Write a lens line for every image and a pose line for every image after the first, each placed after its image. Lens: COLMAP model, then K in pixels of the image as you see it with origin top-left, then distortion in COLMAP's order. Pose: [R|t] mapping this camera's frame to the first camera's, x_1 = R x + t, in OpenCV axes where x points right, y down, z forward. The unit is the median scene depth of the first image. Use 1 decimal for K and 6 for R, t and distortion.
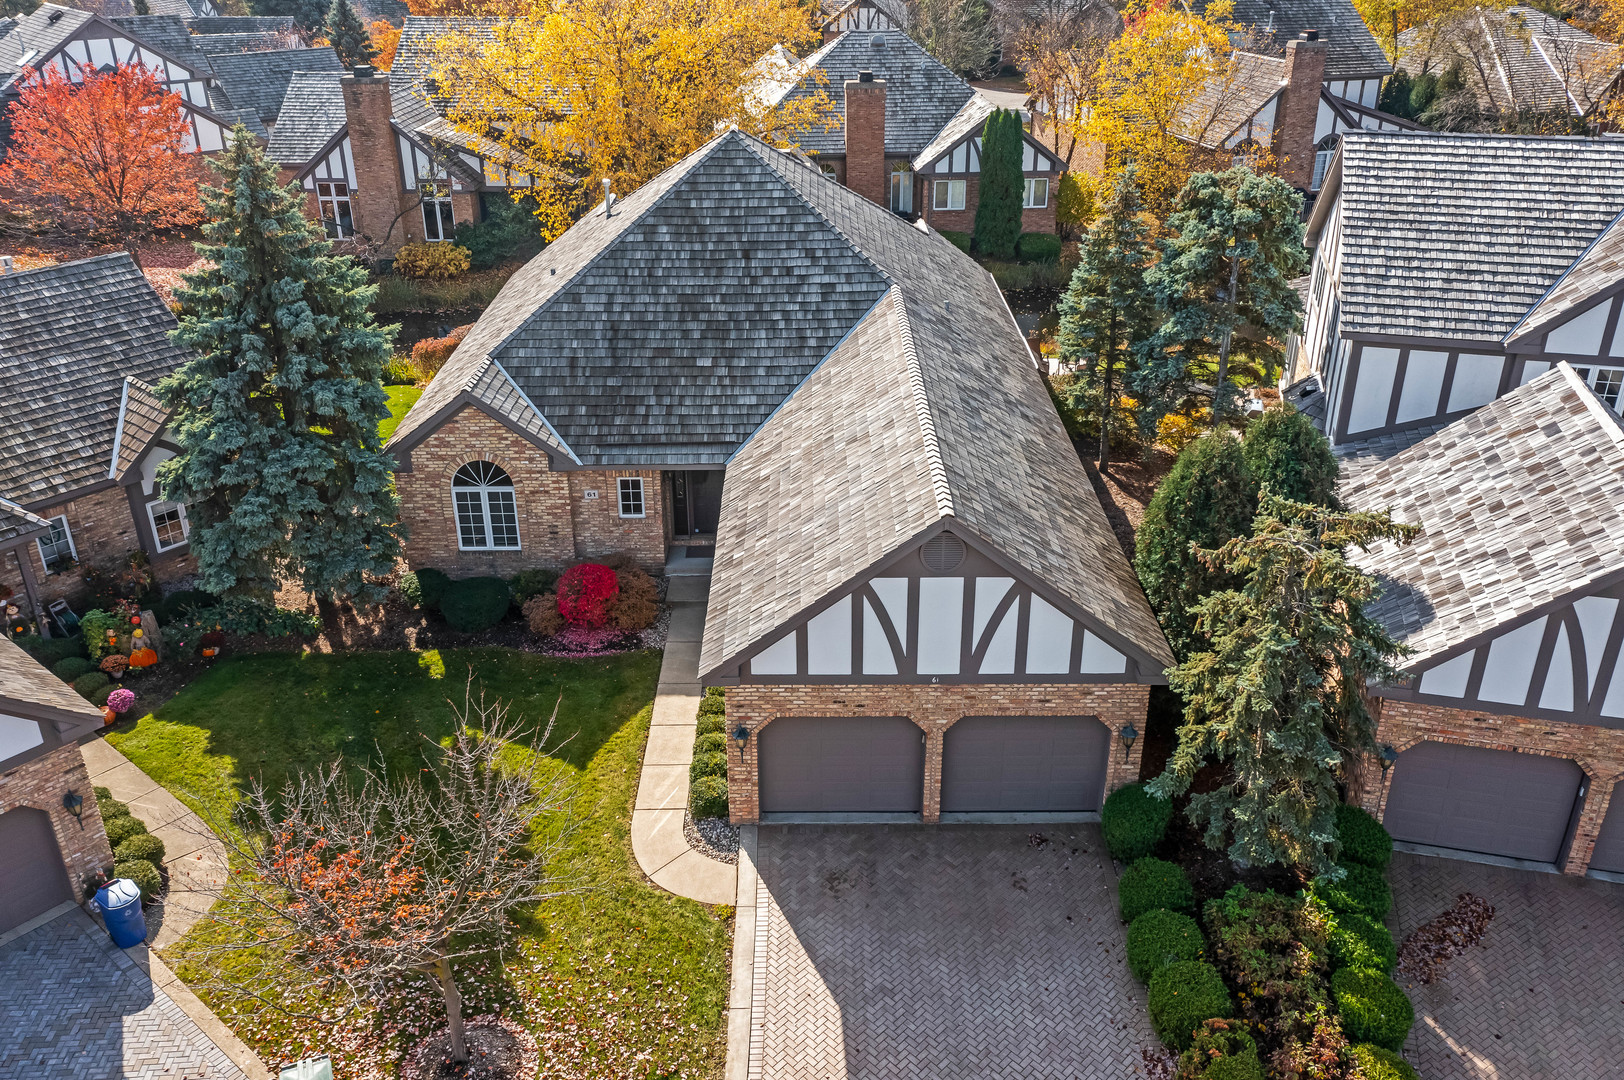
lens RADIAL K [[1331.2, 0, 833.9], [0, 1331.2, 508.7], [0, 0, 1]] dist [0.006152, 0.001317]
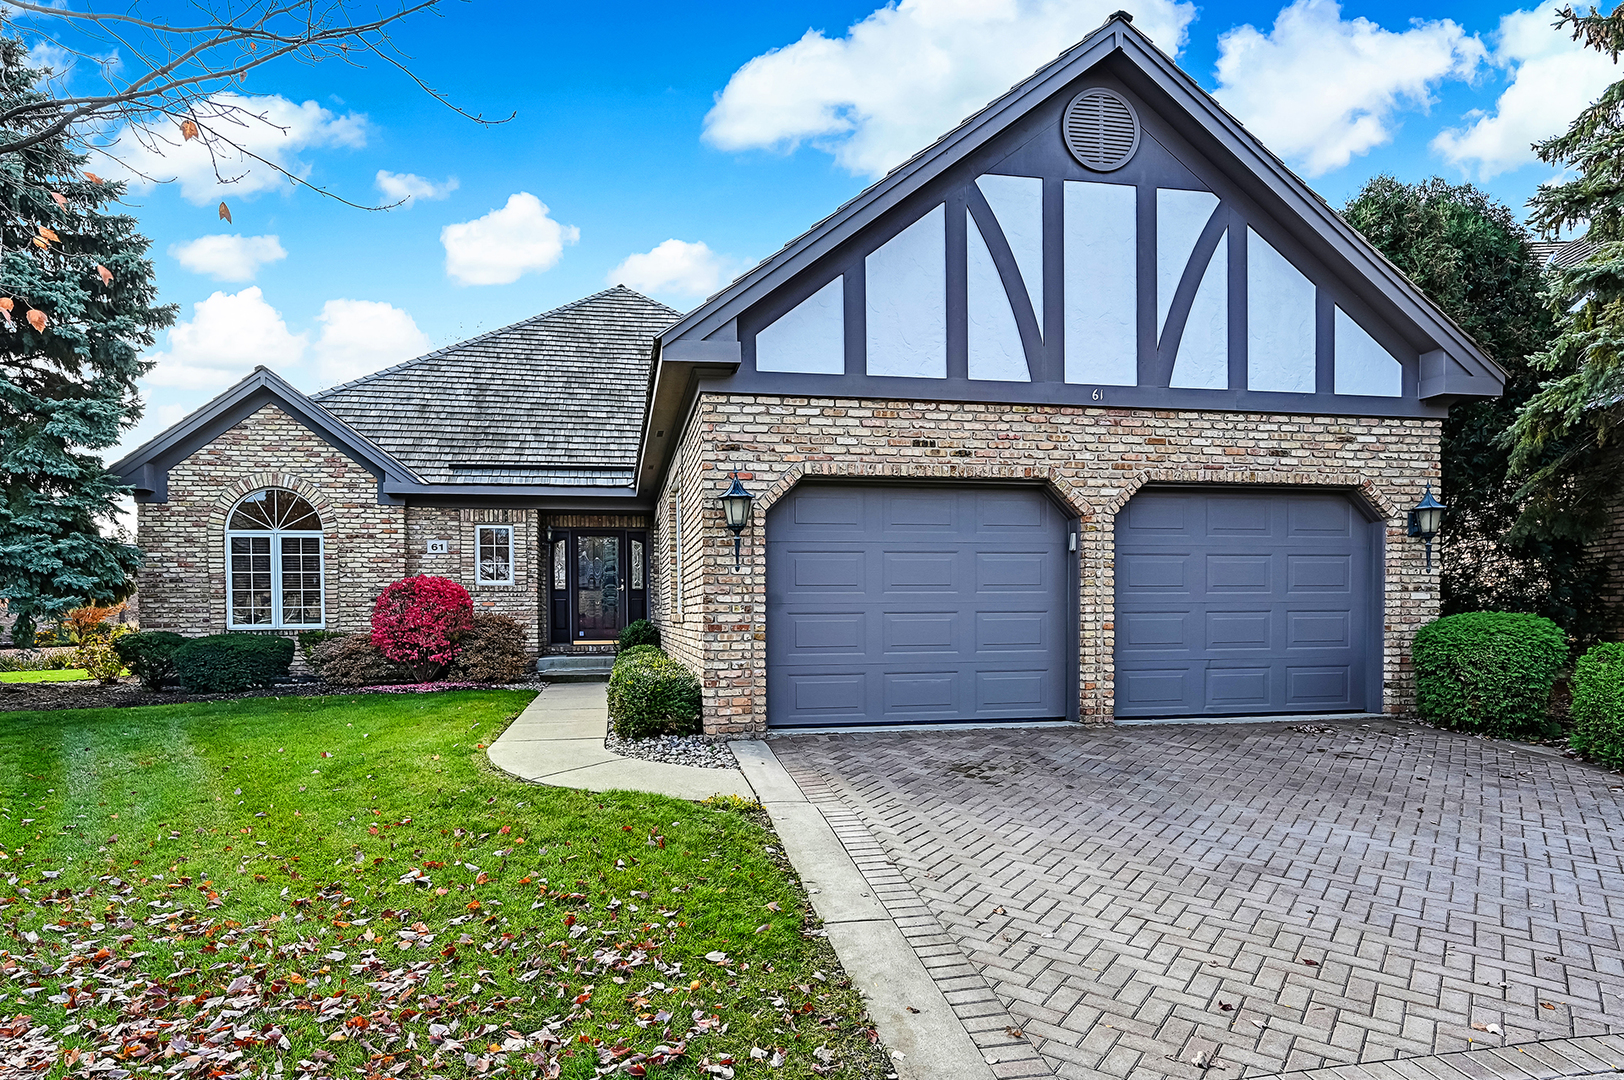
lens RADIAL K [[975.8, 0, 813.6], [0, 975.8, 650.5], [0, 0, 1]] dist [0.000231, -0.000607]
pose [[0.982771, -0.009433, 0.184586, -0.084019], [0.084165, 0.911983, -0.401502, 0.283711], [-0.164552, 0.410120, 0.897064, 0.541682]]
